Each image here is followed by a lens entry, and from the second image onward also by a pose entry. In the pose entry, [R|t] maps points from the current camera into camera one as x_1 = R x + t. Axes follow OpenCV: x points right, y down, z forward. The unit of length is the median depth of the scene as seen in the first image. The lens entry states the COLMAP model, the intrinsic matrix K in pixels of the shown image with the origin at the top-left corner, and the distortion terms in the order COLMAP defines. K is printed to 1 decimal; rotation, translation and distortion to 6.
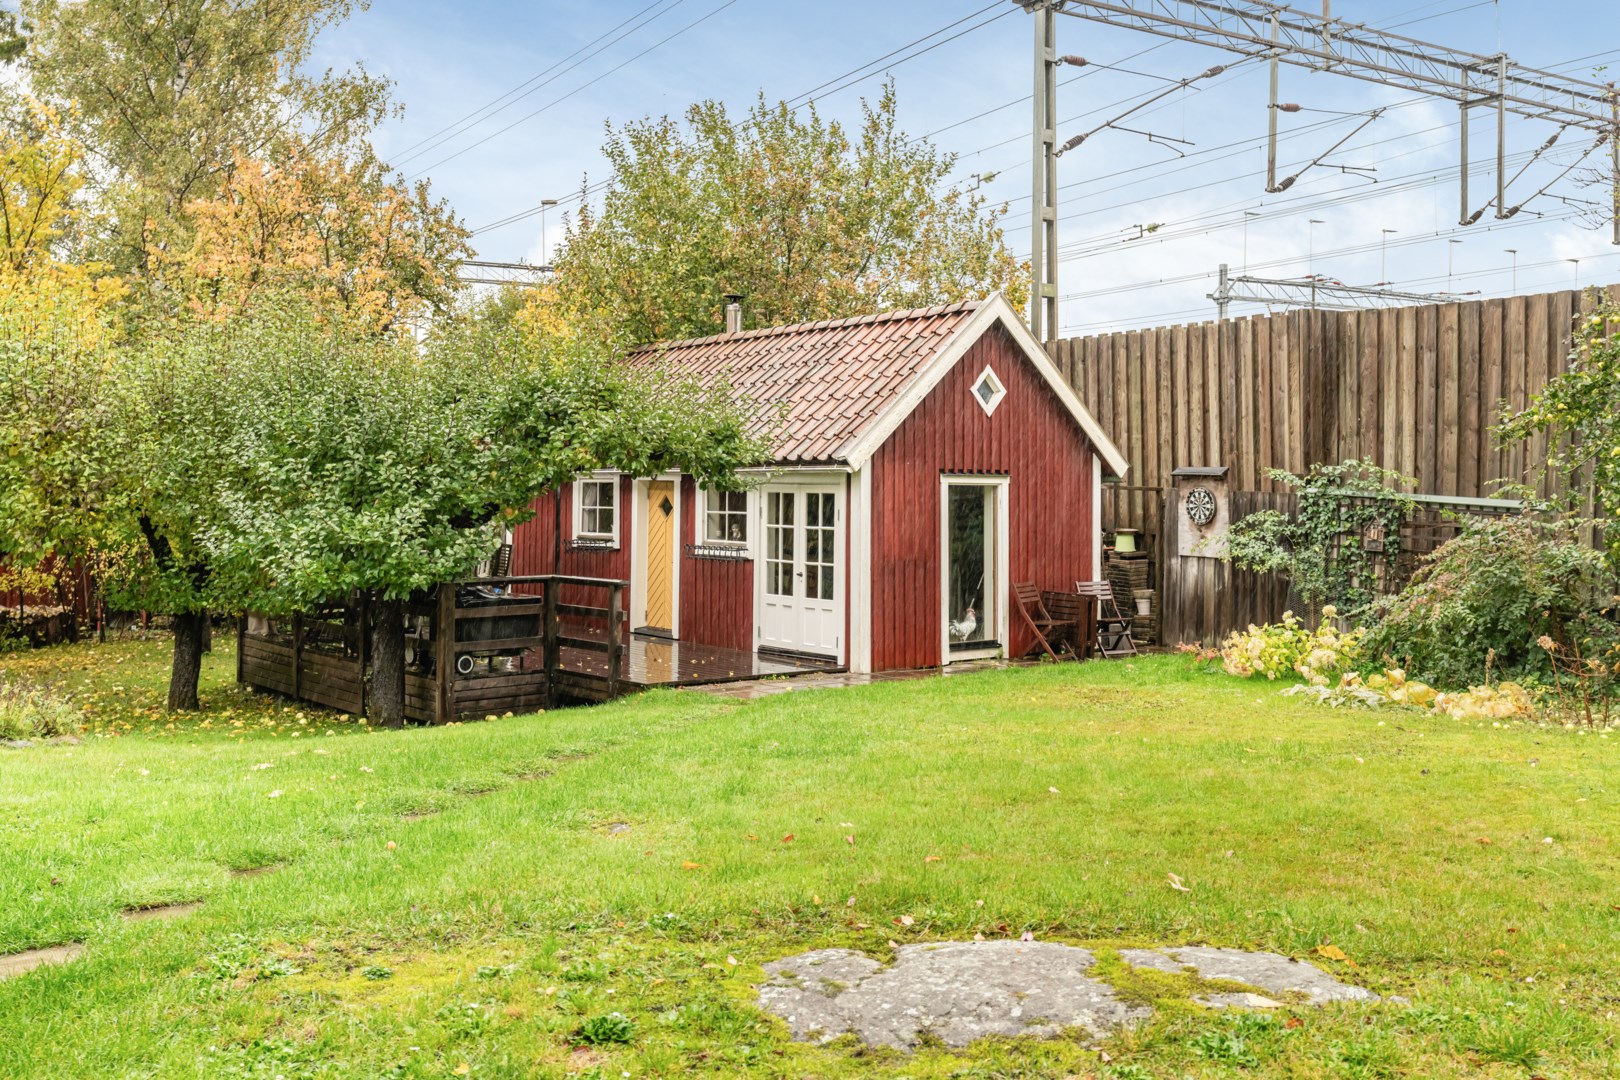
lens RADIAL K [[1503.3, 0, 807.7], [0, 1503.3, 504.9], [0, 0, 1]] dist [0.014695, 0.000000]
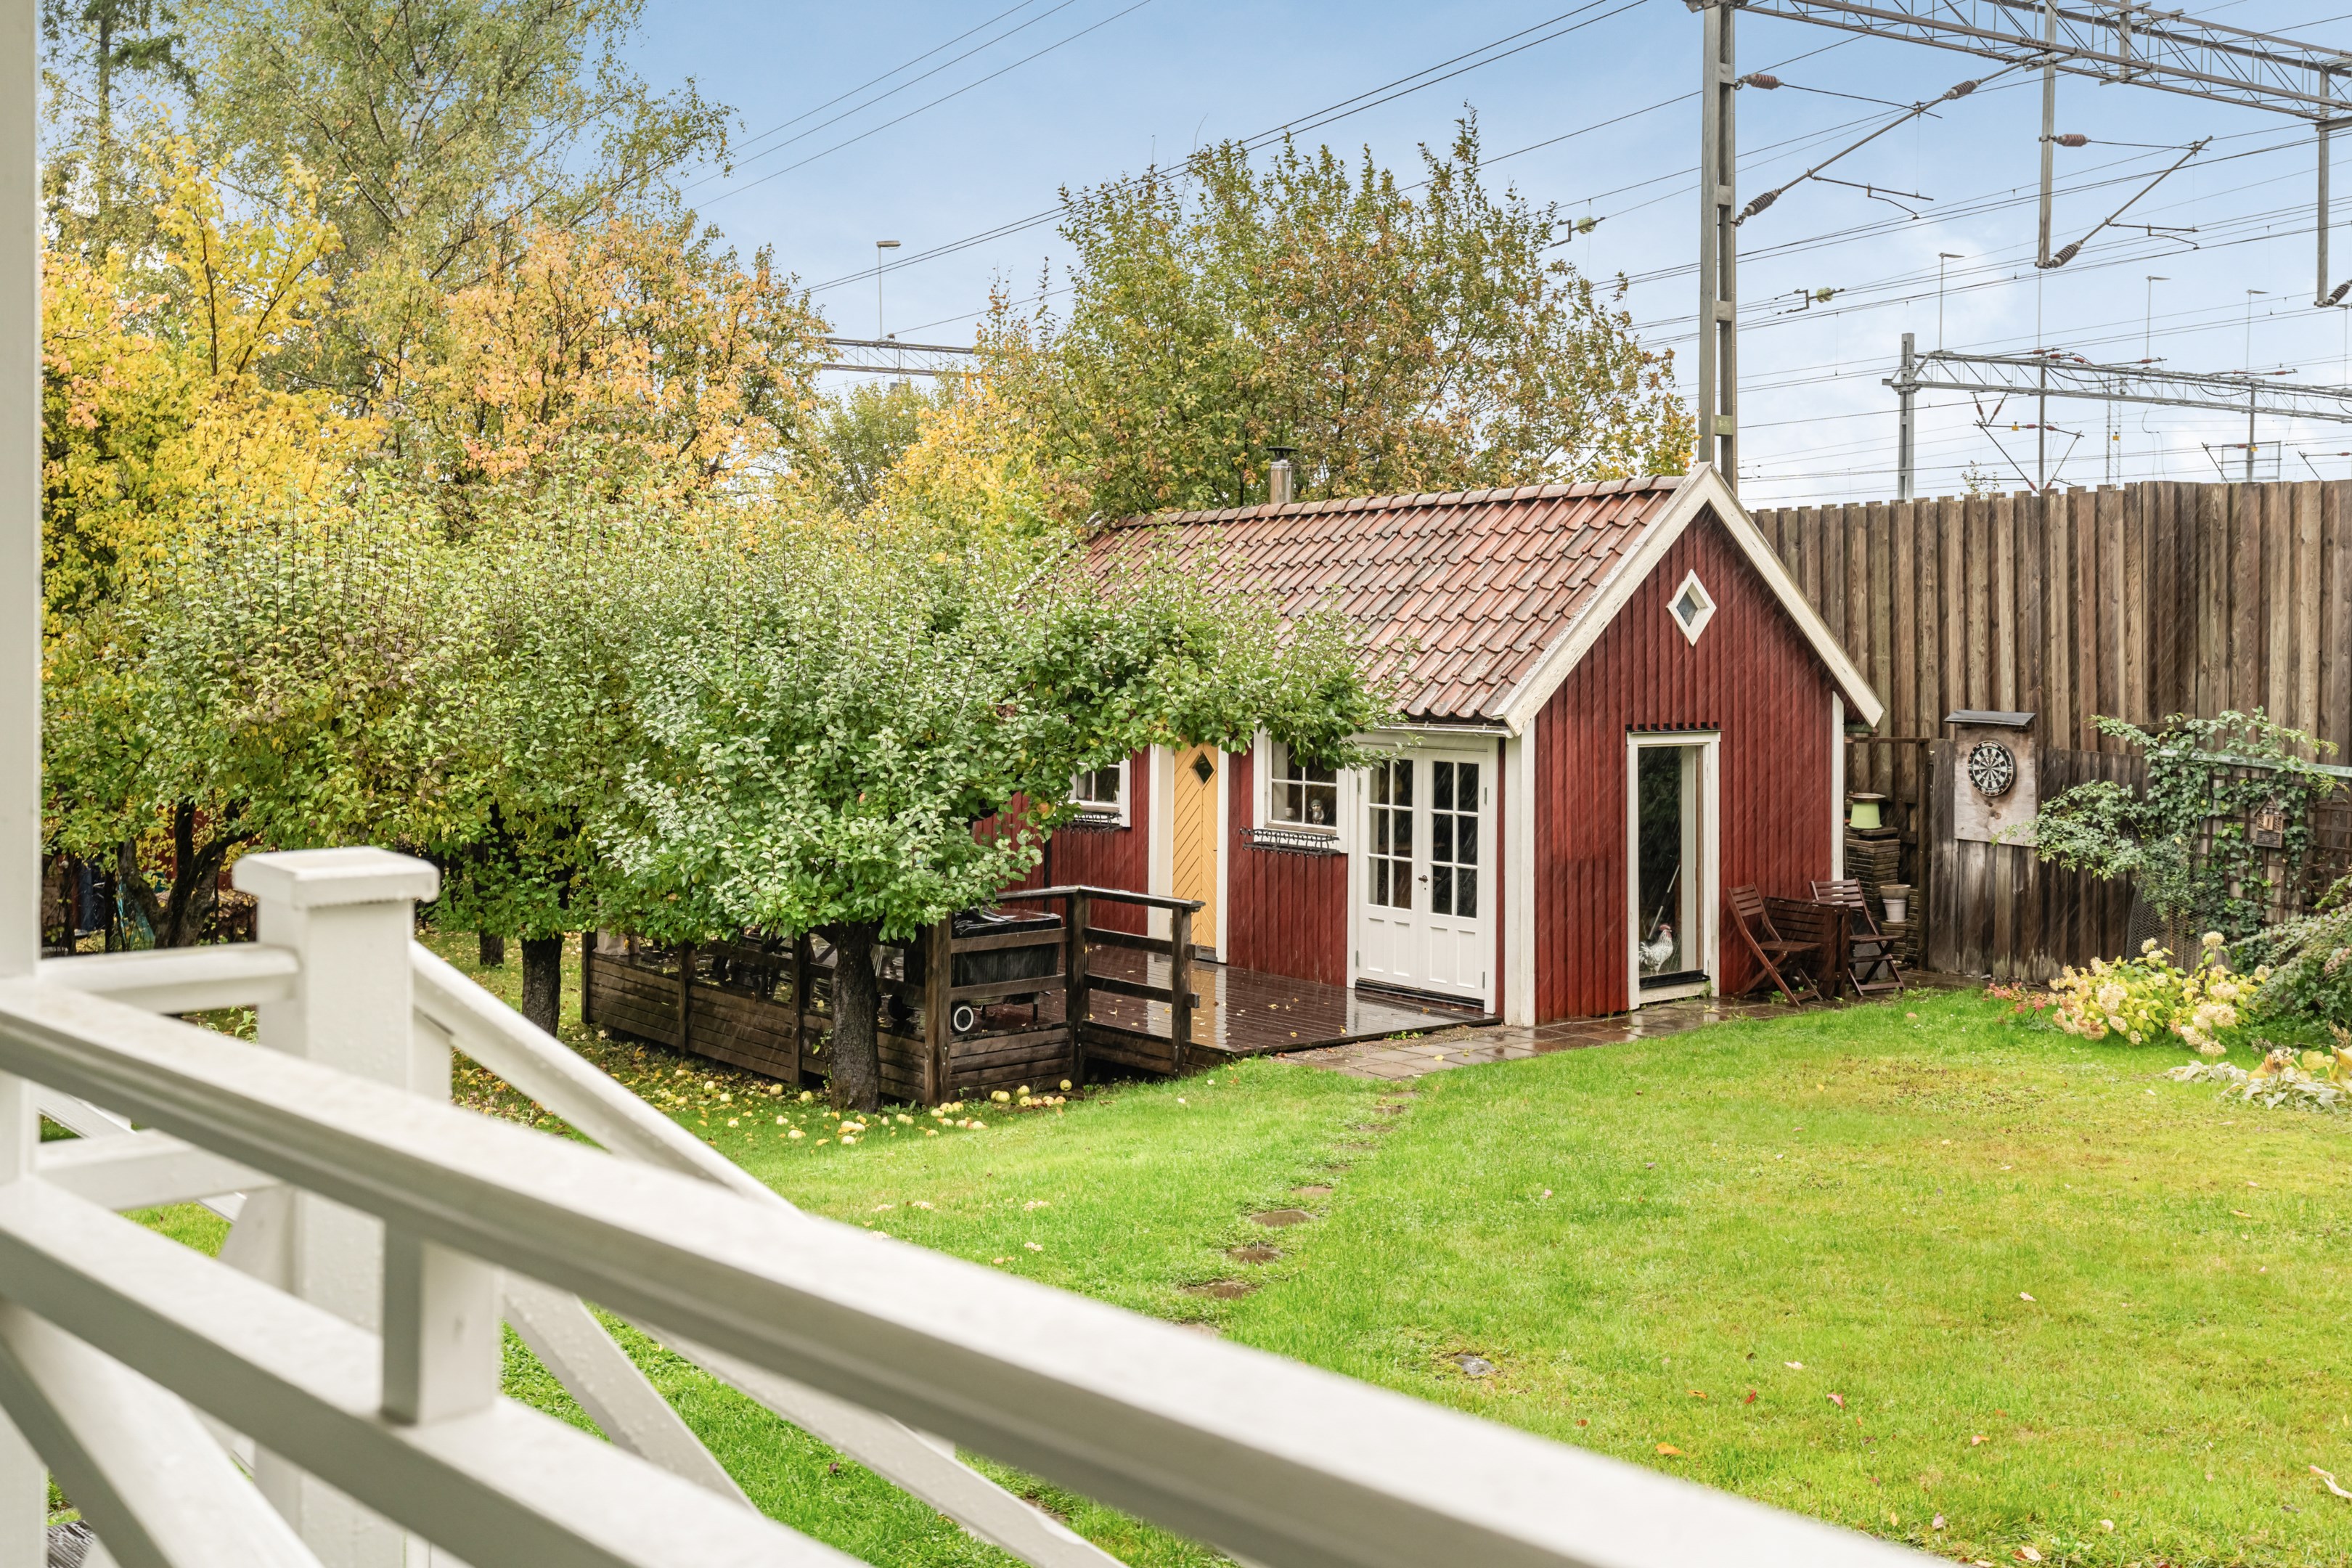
lens RADIAL K [[2291.8, 0, 1174.4], [0, 2291.8, 710.2], [0, 0, 1]] dist [0.015237, 0.000000]
pose [[0.999879, -0.001808, -0.015479, -0.094721], [0.002119, 0.999796, 0.020091, -0.048302], [0.015440, -0.020121, 0.999678, -0.047095]]
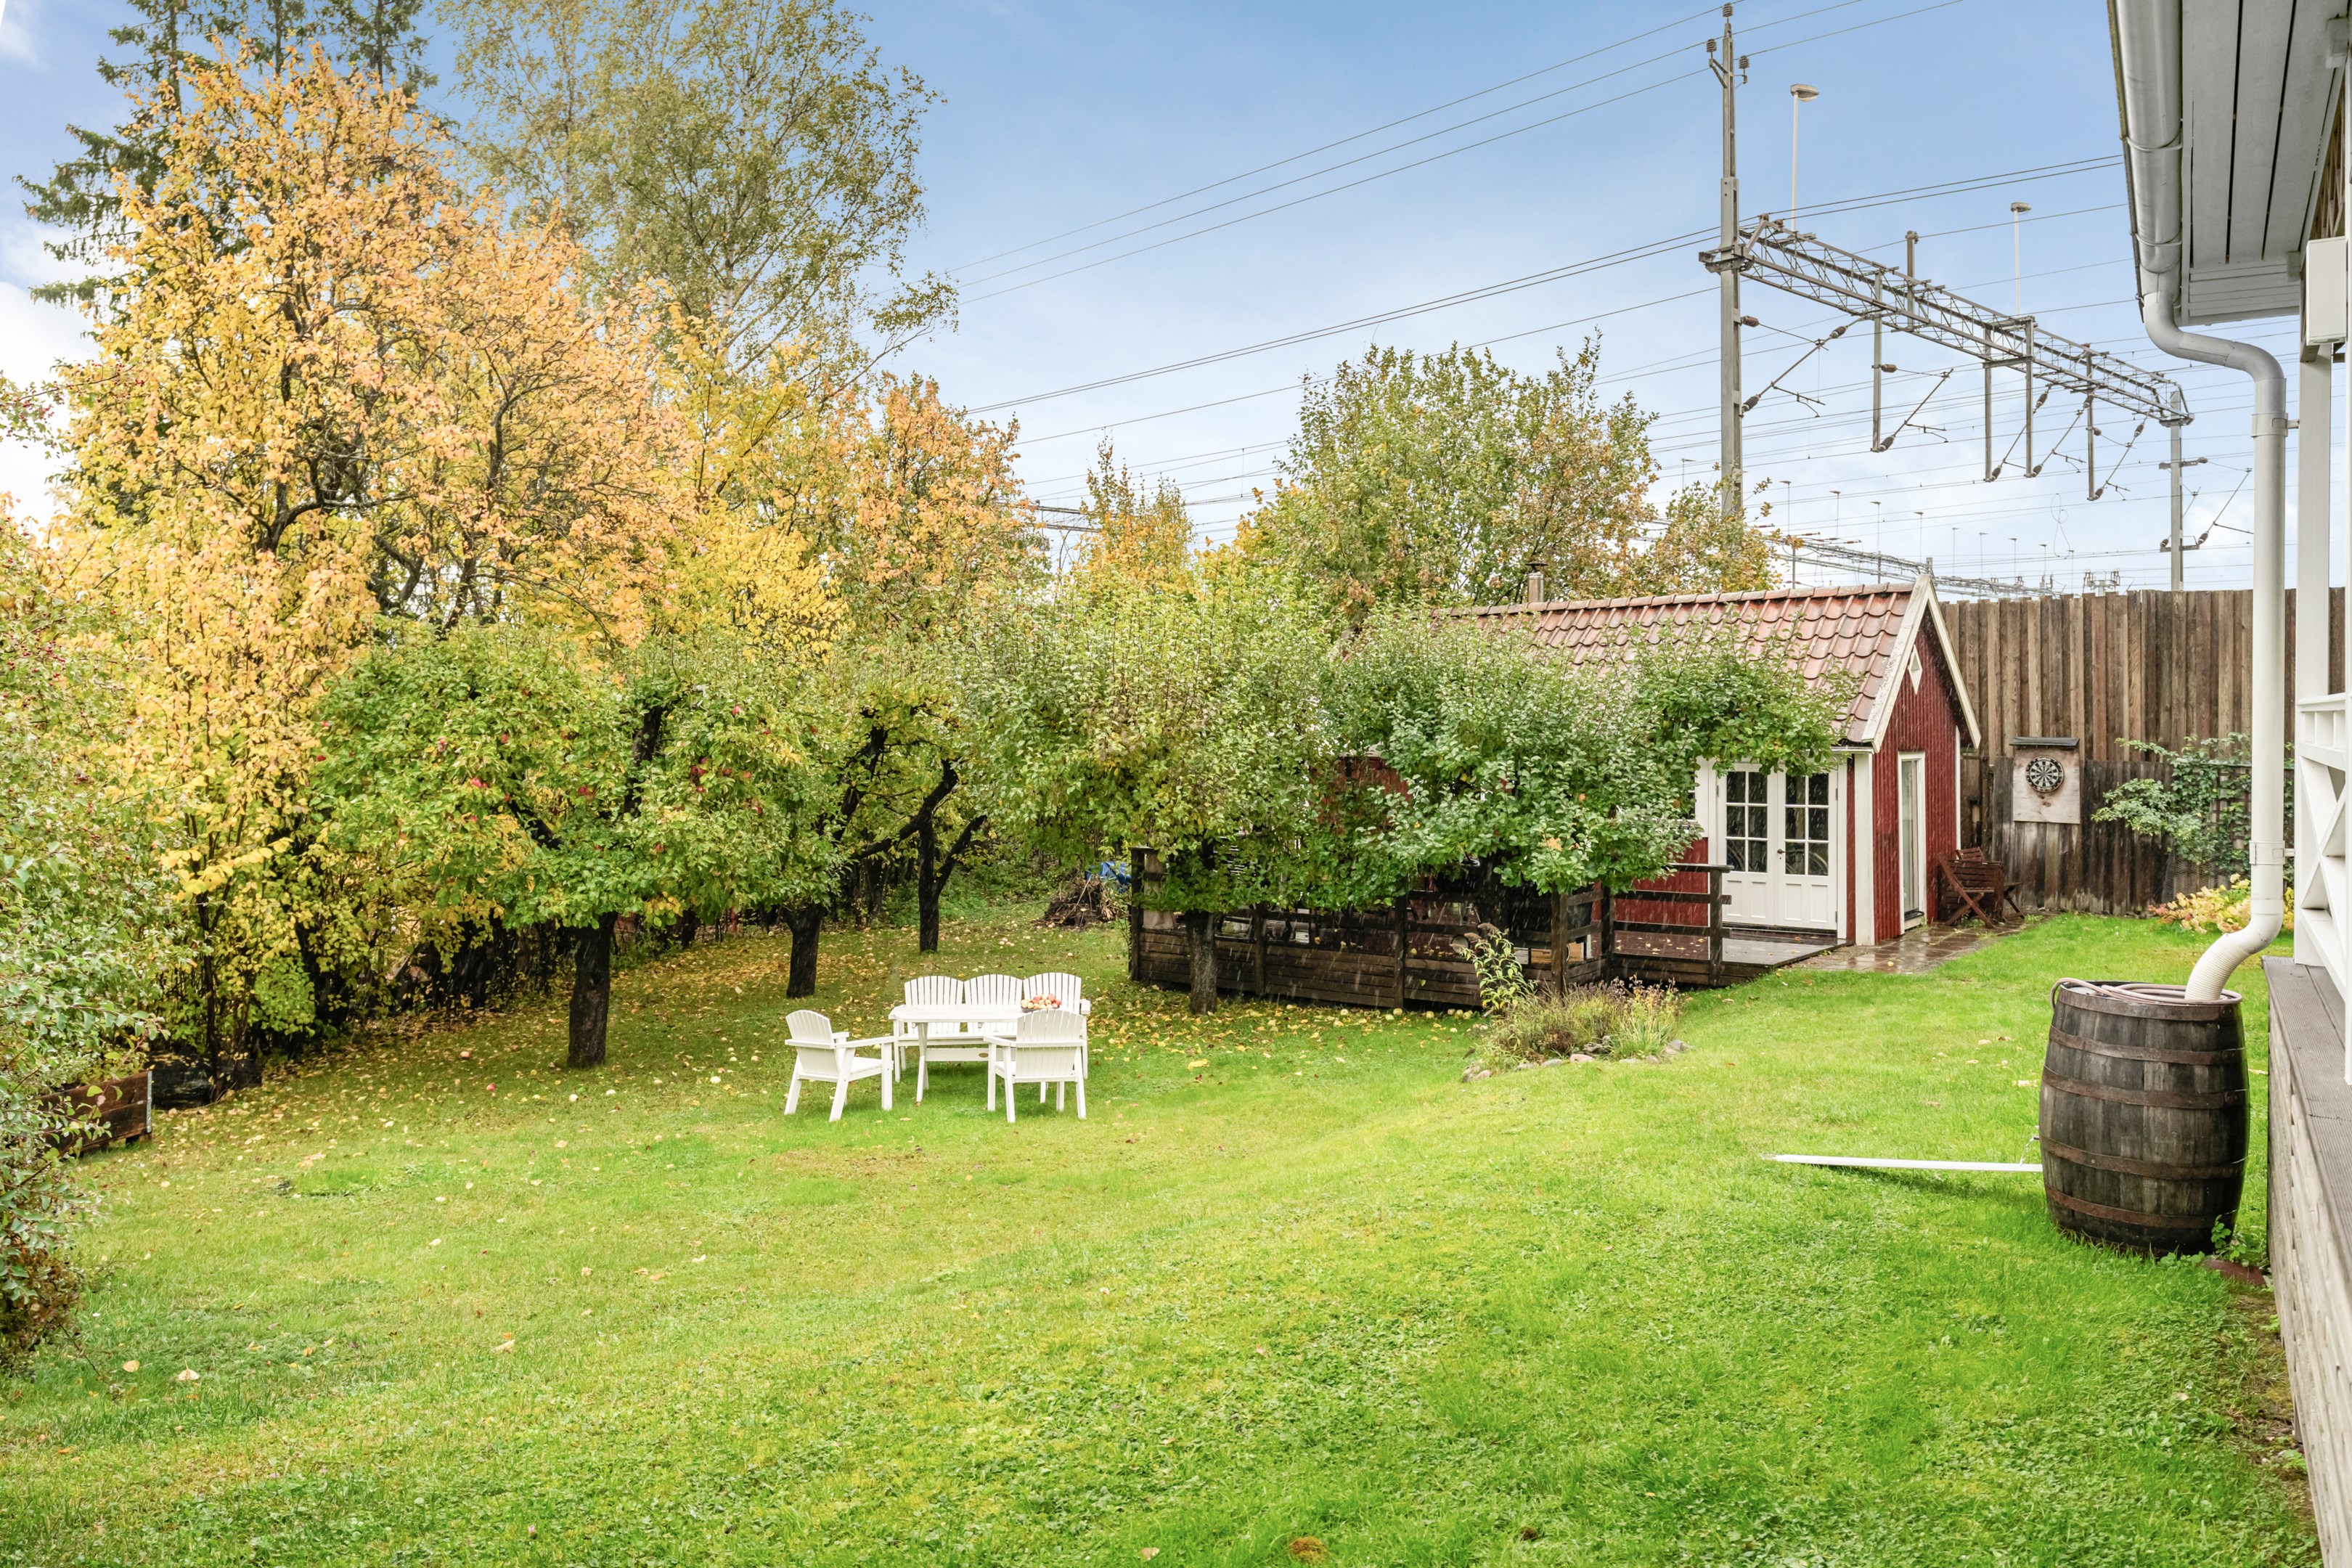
lens RADIAL K [[1743.8, 0, 1183.5], [0, 1743.8, 768.6], [0, 0, 1]] dist [0.007973, 0.003852]
pose [[0.975157, -0.017972, 0.220785, -0.612152], [0.014015, 0.999712, 0.019473, -0.036231], [-0.221071, -0.015895, 0.975128, -0.066188]]
